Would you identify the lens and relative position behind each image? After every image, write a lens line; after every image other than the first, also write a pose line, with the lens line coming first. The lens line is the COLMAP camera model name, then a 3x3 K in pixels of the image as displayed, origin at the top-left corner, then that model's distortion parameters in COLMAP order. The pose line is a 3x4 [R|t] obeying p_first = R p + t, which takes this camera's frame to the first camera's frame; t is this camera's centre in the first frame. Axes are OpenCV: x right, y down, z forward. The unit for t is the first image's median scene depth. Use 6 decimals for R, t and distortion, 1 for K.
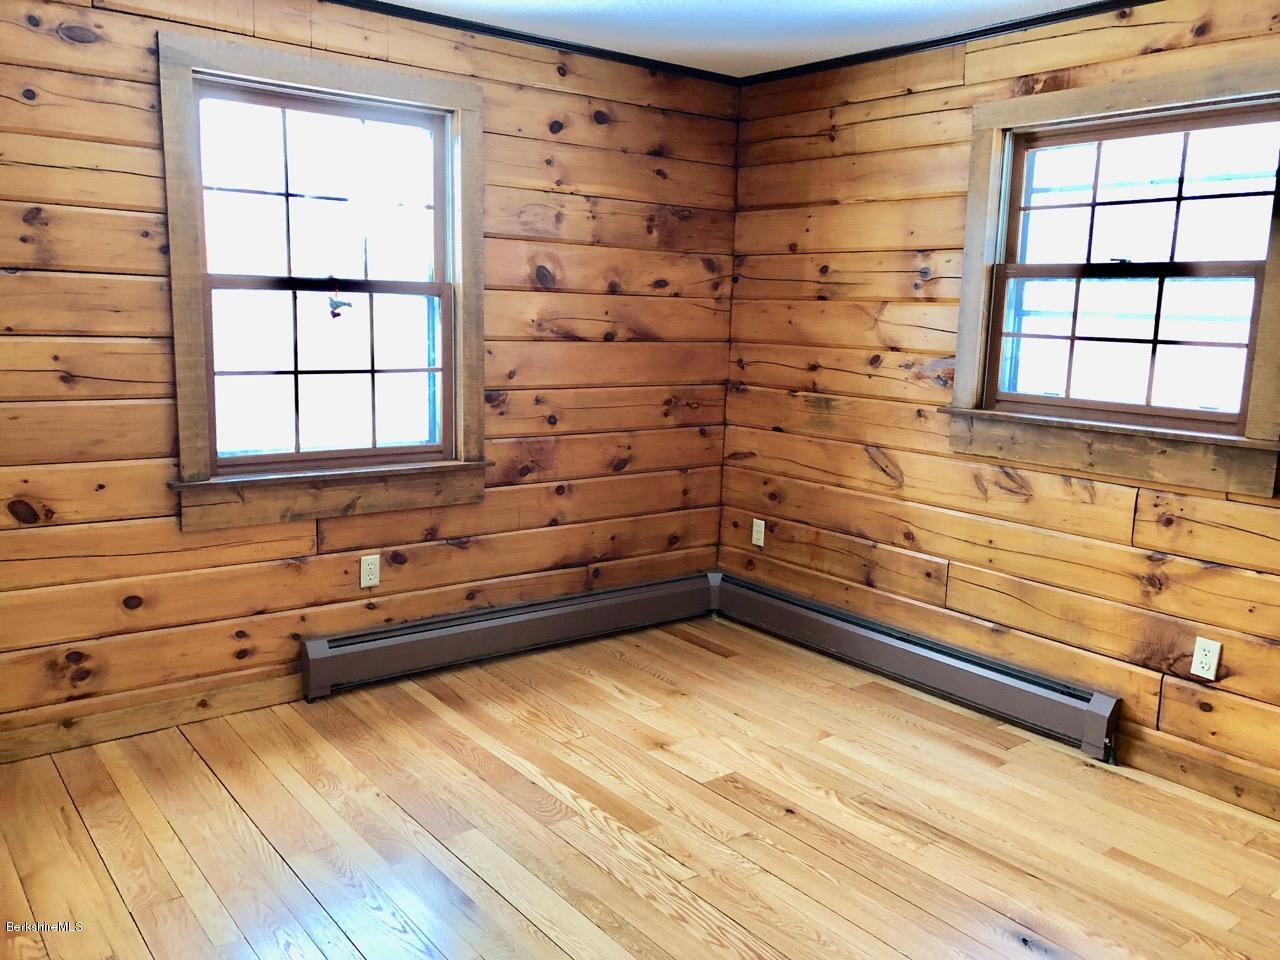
lens RADIAL K [[1063.7, 0, 636.8], [0, 1063.7, 477.0], [0, 0, 1]] dist [0.037878, -0.030587]
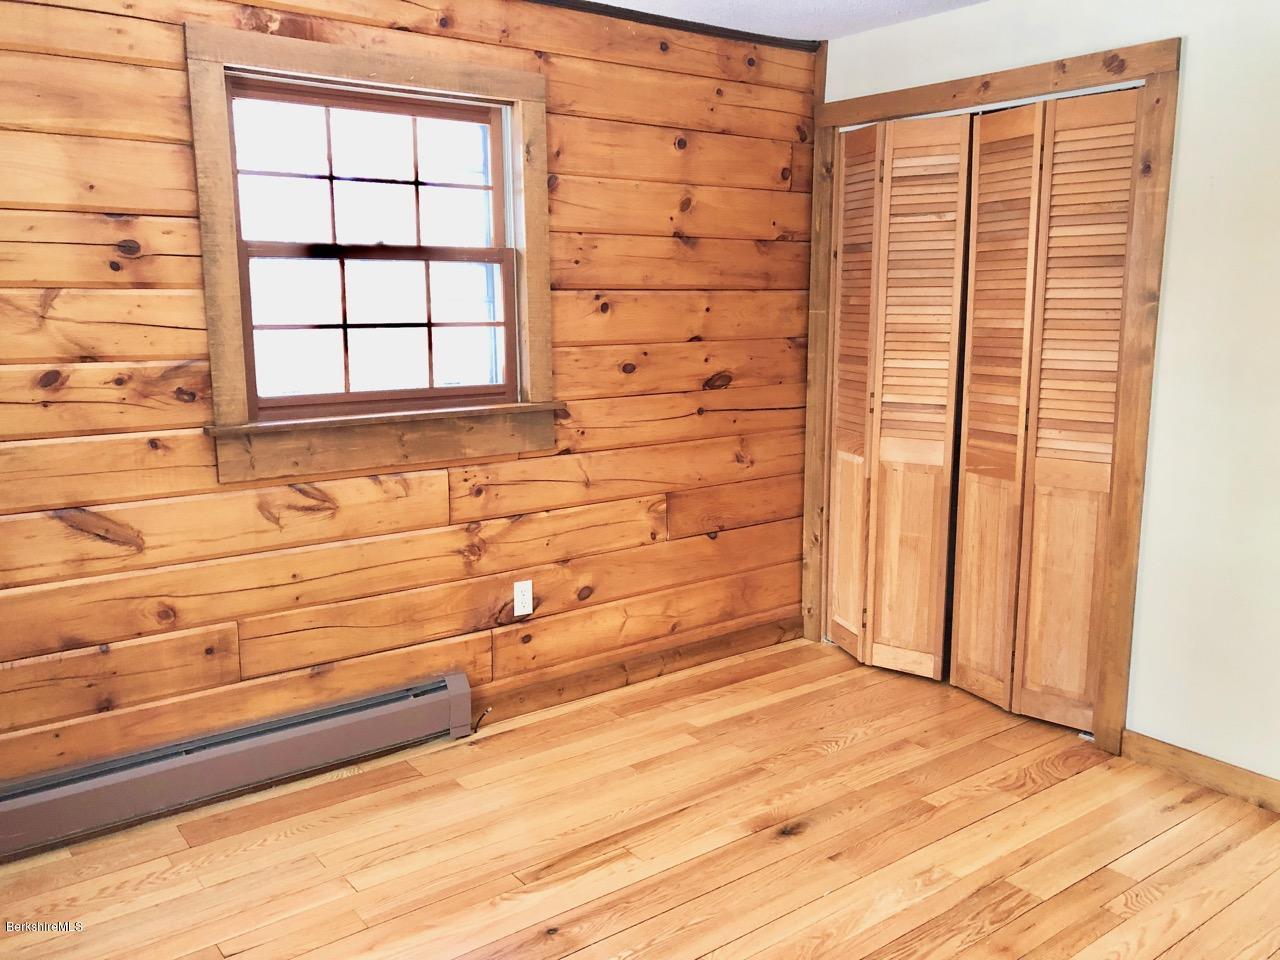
lens RADIAL K [[1063.7, 0, 639.2], [0, 1063.7, 477.6], [0, 0, 1]] dist [0.037878, -0.030587]
pose [[-0.005526, -0.199733, 0.979835, -0.505788], [0.159613, 0.967111, 0.198040, -0.145761], [-0.987164, 0.157489, 0.026536, 0.753427]]
